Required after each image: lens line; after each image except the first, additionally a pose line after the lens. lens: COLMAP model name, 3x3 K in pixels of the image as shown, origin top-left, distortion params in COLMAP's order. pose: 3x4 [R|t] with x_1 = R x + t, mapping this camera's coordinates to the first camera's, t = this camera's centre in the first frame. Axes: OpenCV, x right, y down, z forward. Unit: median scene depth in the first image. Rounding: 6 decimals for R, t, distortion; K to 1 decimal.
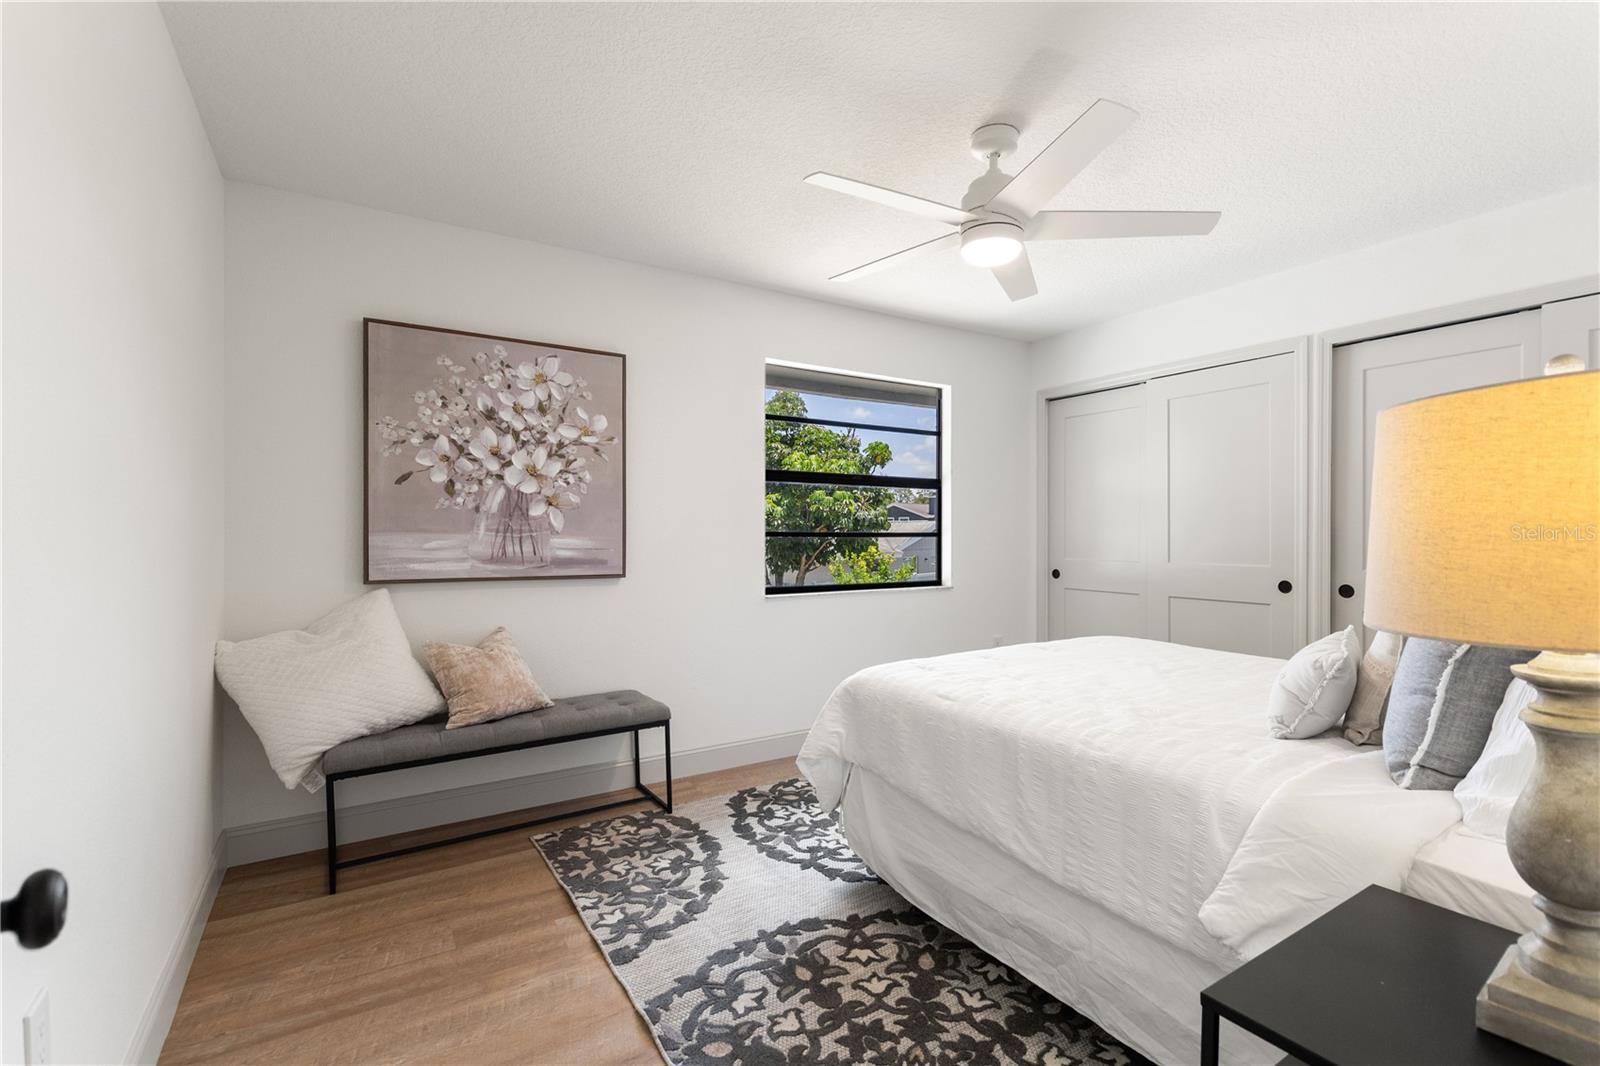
lens RADIAL K [[720.2, 0, 794.7], [0, 720.2, 532.3], [0, 0, 1]] dist [0.001782, -0.000638]
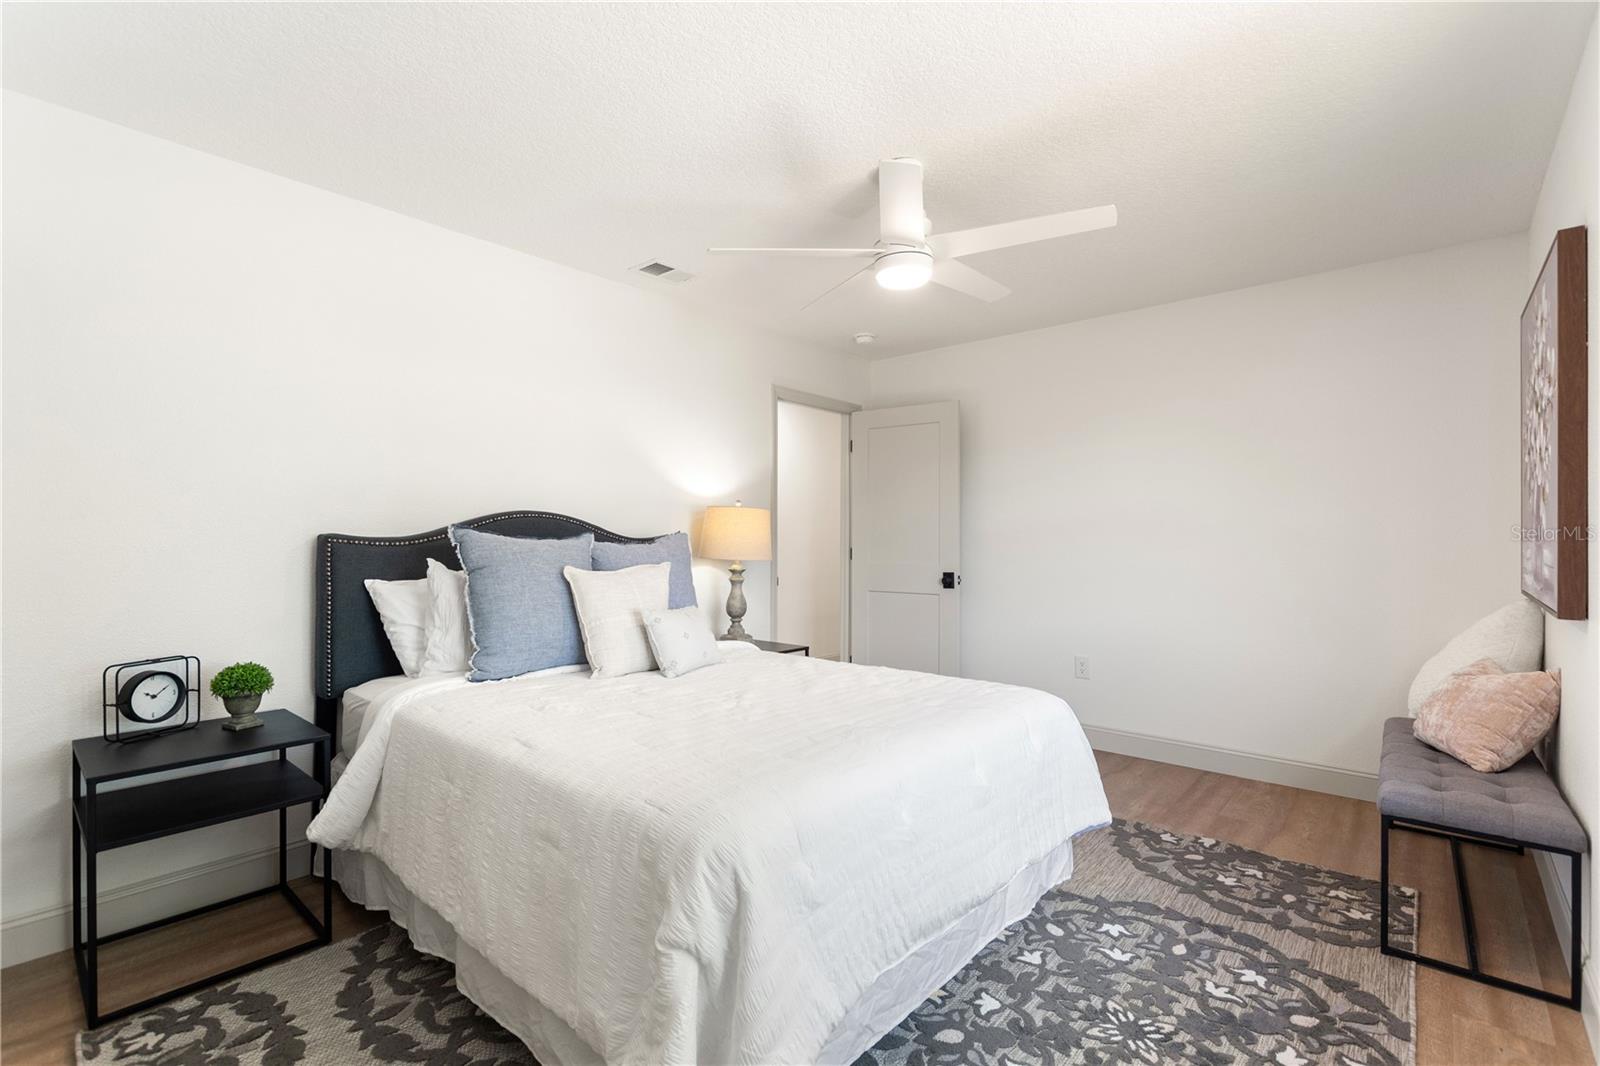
lens RADIAL K [[720.2, 0, 794.7], [0, 720.2, 532.3], [0, 0, 1]] dist [0.001782, -0.000638]
pose [[-0.956024, -0.001670, -0.293283, 0.658724], [-0.000565, 0.999992, -0.003852, -0.005790], [0.293287, -0.003517, -0.956018, 1.753651]]
